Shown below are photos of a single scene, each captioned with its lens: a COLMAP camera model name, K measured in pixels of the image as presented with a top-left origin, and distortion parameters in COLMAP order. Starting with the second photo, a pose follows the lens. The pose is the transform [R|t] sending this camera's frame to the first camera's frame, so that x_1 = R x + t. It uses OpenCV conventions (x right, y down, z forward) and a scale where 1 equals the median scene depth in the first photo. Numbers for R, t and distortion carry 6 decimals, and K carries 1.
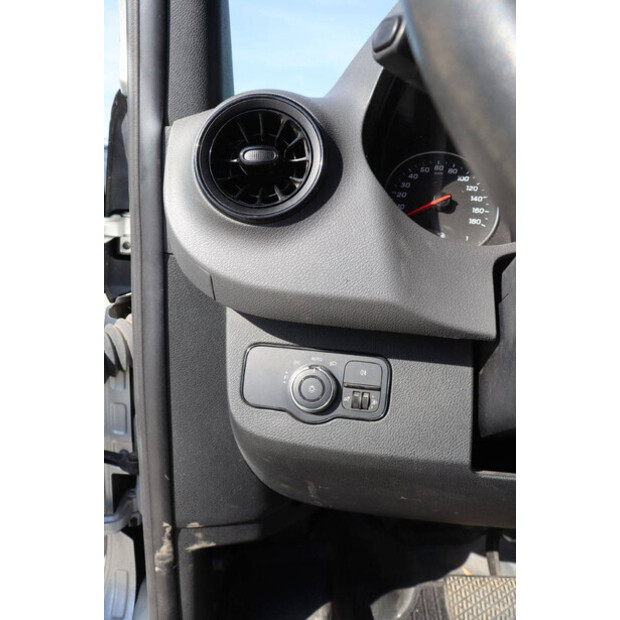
lens RADIAL K [[506.6, 0, 310.0], [0, 506.6, 310.0], [0, 0, 1]] dist [-0.164212, 0.134640]
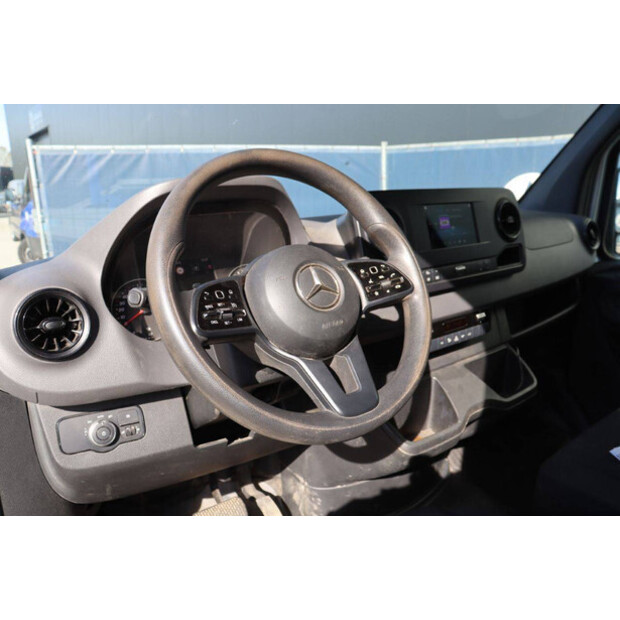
lens RADIAL K [[506.6, 0, 310.0], [0, 506.6, 310.0], [0, 0, 1]] dist [-0.164212, 0.134640]
pose [[0.784998, -0.209754, 0.582908, -0.343108], [0.188390, 0.977199, 0.097932, -0.307637], [-0.590159, 0.032937, 0.806615, -0.871399]]
